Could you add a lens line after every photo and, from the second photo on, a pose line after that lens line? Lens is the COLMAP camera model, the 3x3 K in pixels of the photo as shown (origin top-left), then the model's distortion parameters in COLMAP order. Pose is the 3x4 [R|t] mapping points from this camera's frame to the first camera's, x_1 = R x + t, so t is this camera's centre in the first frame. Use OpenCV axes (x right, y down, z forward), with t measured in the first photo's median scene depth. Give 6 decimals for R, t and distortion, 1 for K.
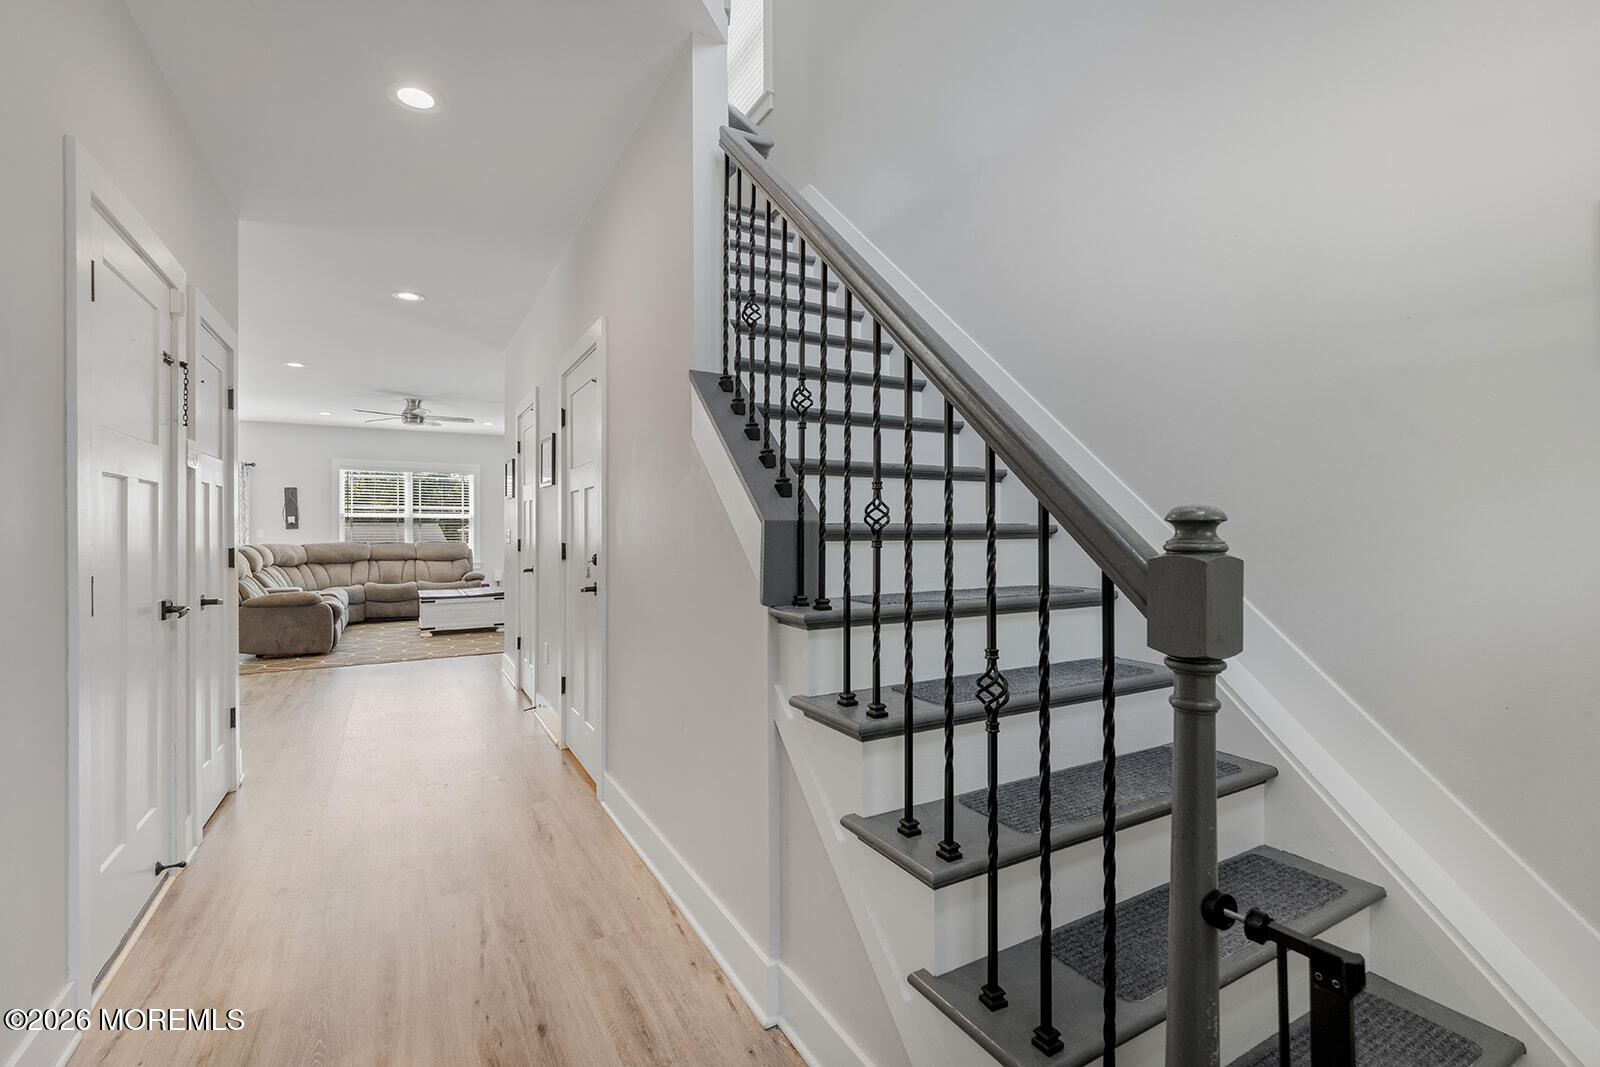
lens RADIAL K [[705.0, 0, 798.0], [0, 705.0, 525.0], [0, 0, 1]] dist [0.000444, -0.002119]
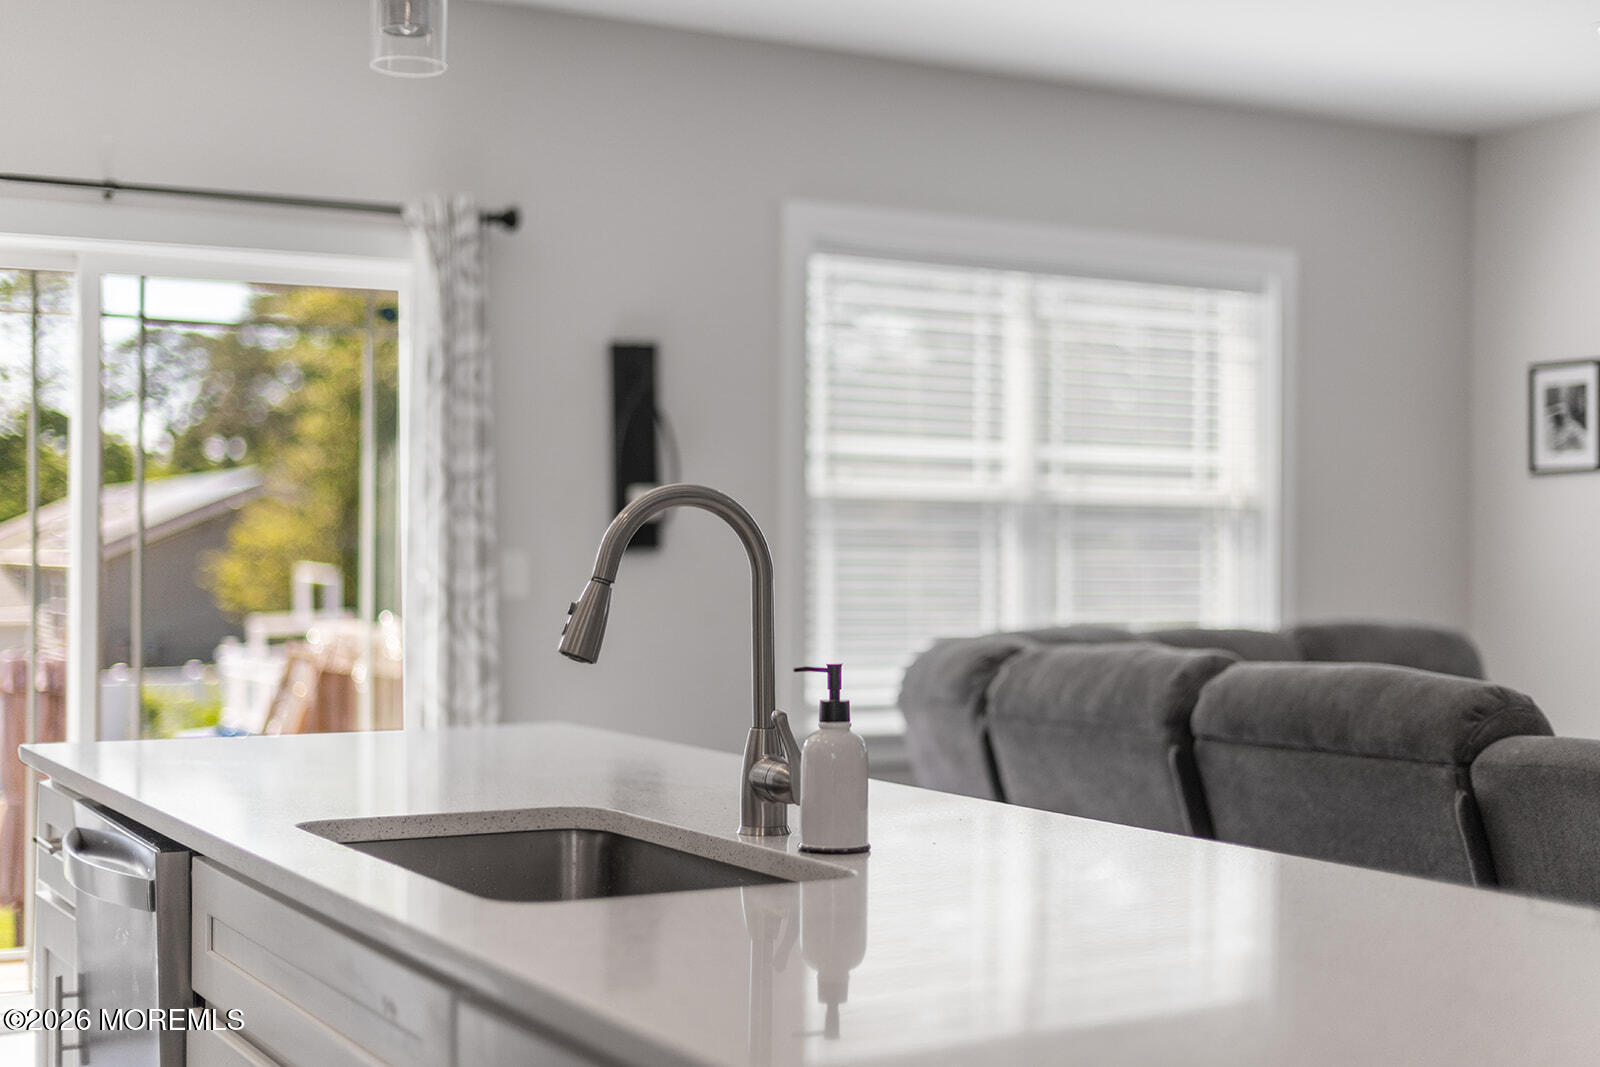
lens RADIAL K [[2116.6, 0, 797.3], [0, 2116.6, 539.3], [0, 0, 1]] dist [-0.048846, 0.000000]
pose [[0.999971, 0.004396, -0.006234, -0.726573], [-0.004424, 0.999981, -0.004400, 0.004925], [0.006215, 0.004427, 0.999971, 0.442857]]
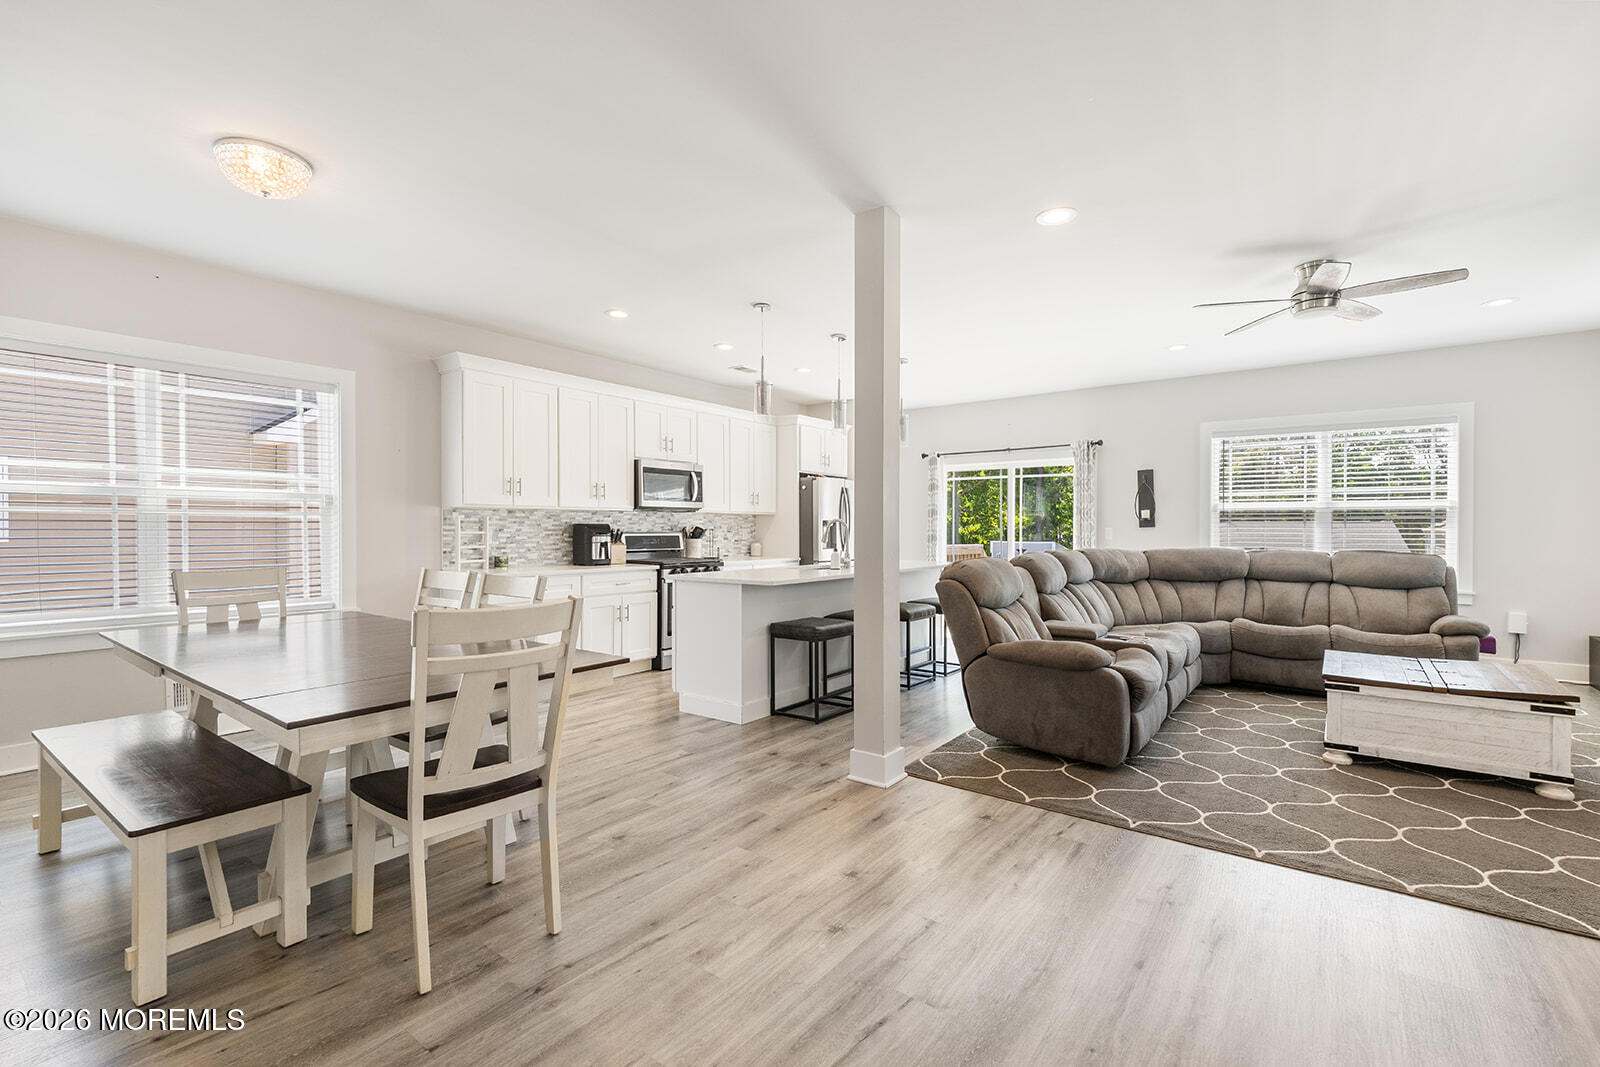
lens RADIAL K [[705.0, 0, 800.6], [0, 705.0, 537.5], [0, 0, 1]] dist [0.000444, -0.002119]
pose [[0.388063, 0.013786, -0.921530, -0.205214], [0.003854, 0.999855, 0.016580, 0.002952], [0.921625, -0.009985, 0.387953, 0.425040]]
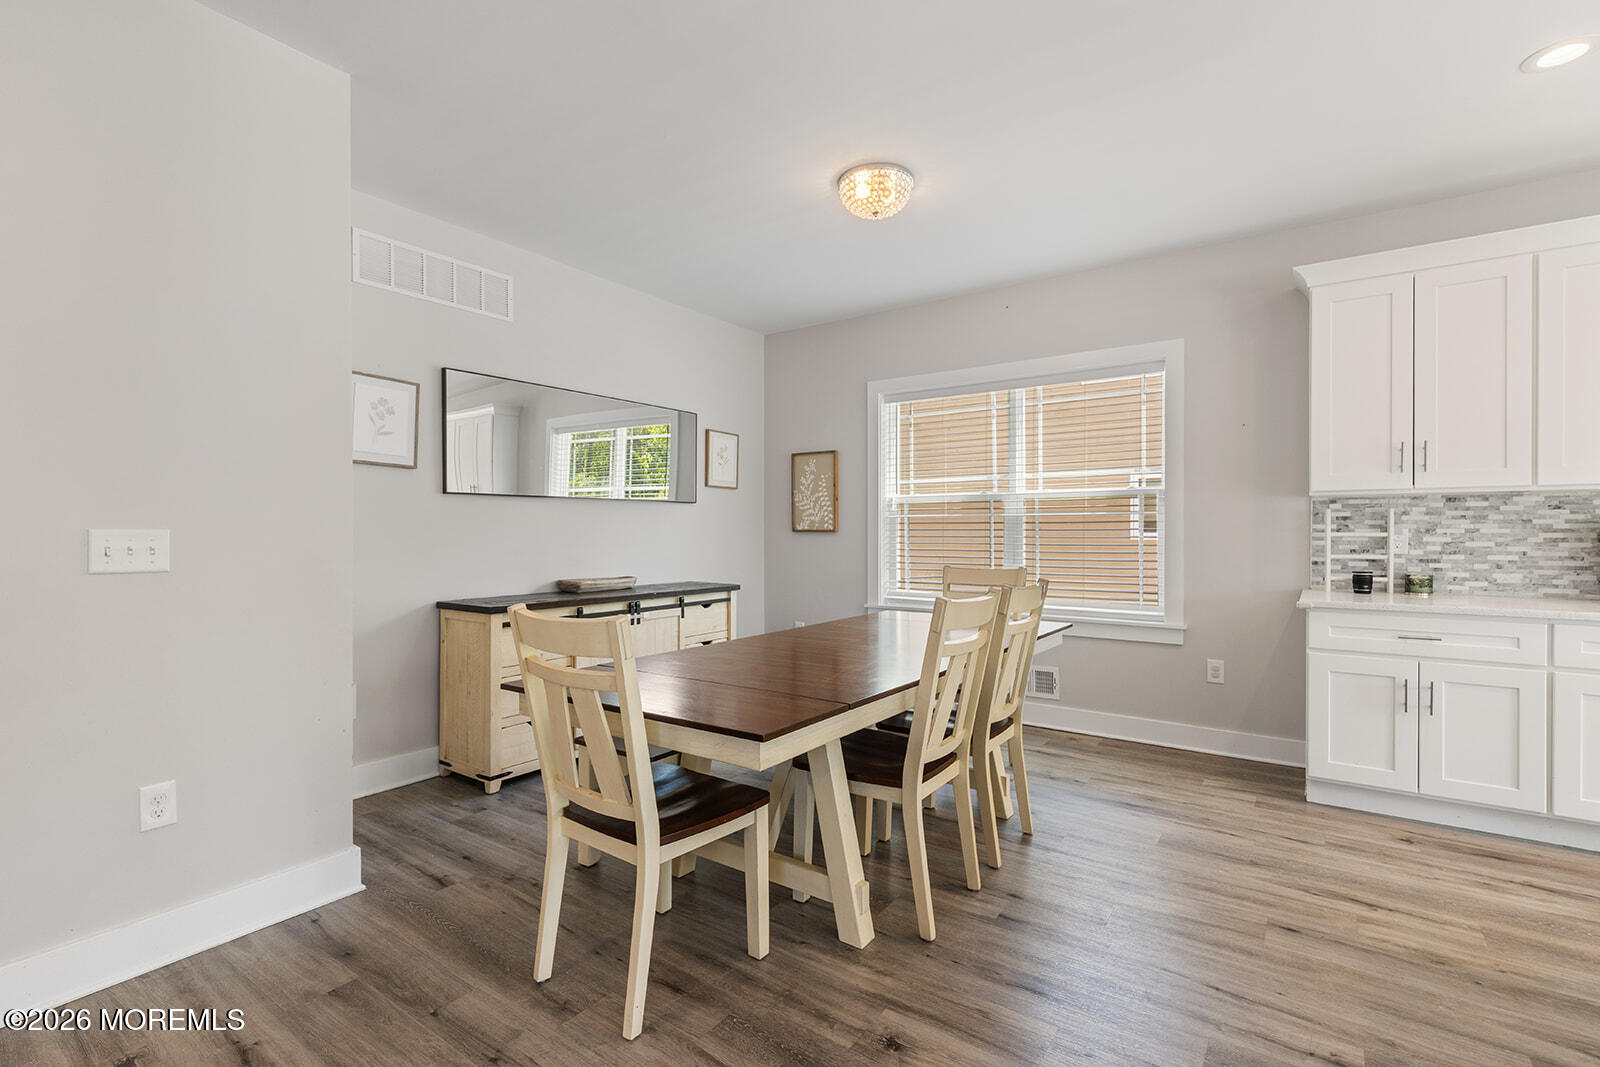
lens RADIAL K [[729.8, 0, 797.9], [0, 729.8, 536.2], [0, 0, 1]] dist [0.001247, -0.001780]
pose [[-0.909488, 0.006678, -0.415676, -0.410447], [0.005085, 0.999975, 0.004940, 0.004925], [0.415699, 0.002380, -0.909499, 0.626452]]
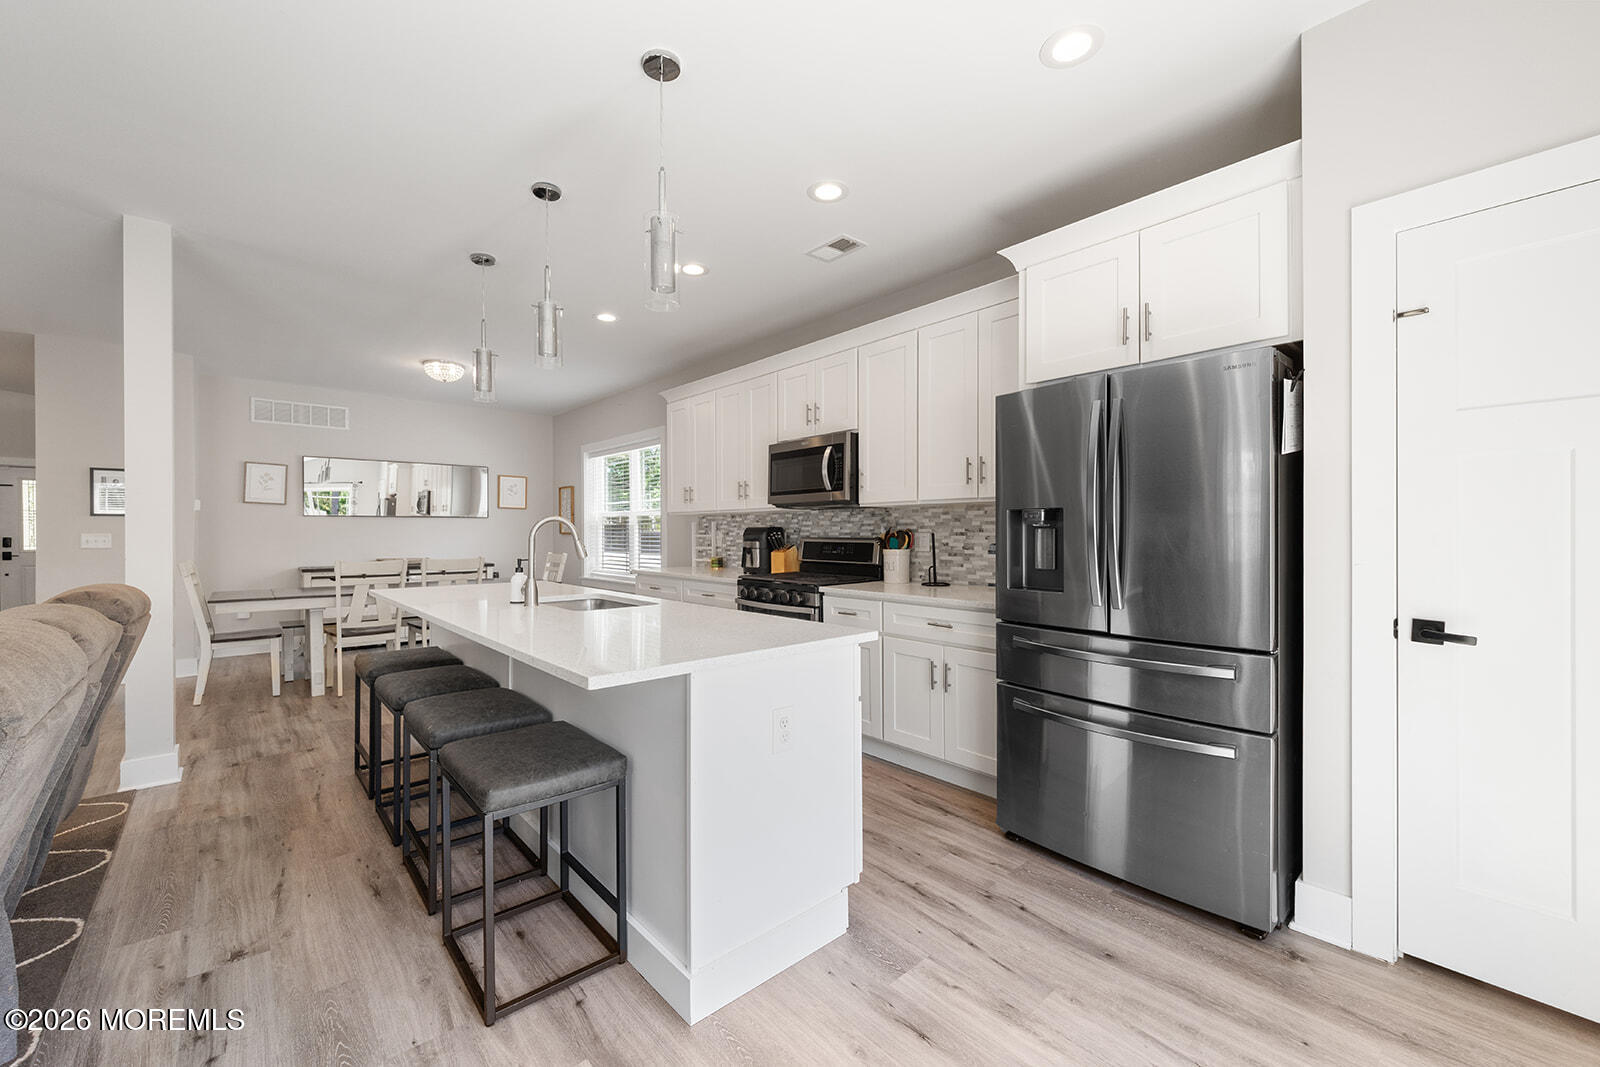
lens RADIAL K [[637.4, 0, 800.9], [0, 637.4, 528.7], [0, 0, 1]] dist [0.004389, -0.003176]
pose [[-0.978698, 0.003051, -0.205282, -0.801518], [0.004860, 0.999954, -0.008307, 0.006223], [0.205247, -0.009128, -0.978668, 1.011109]]
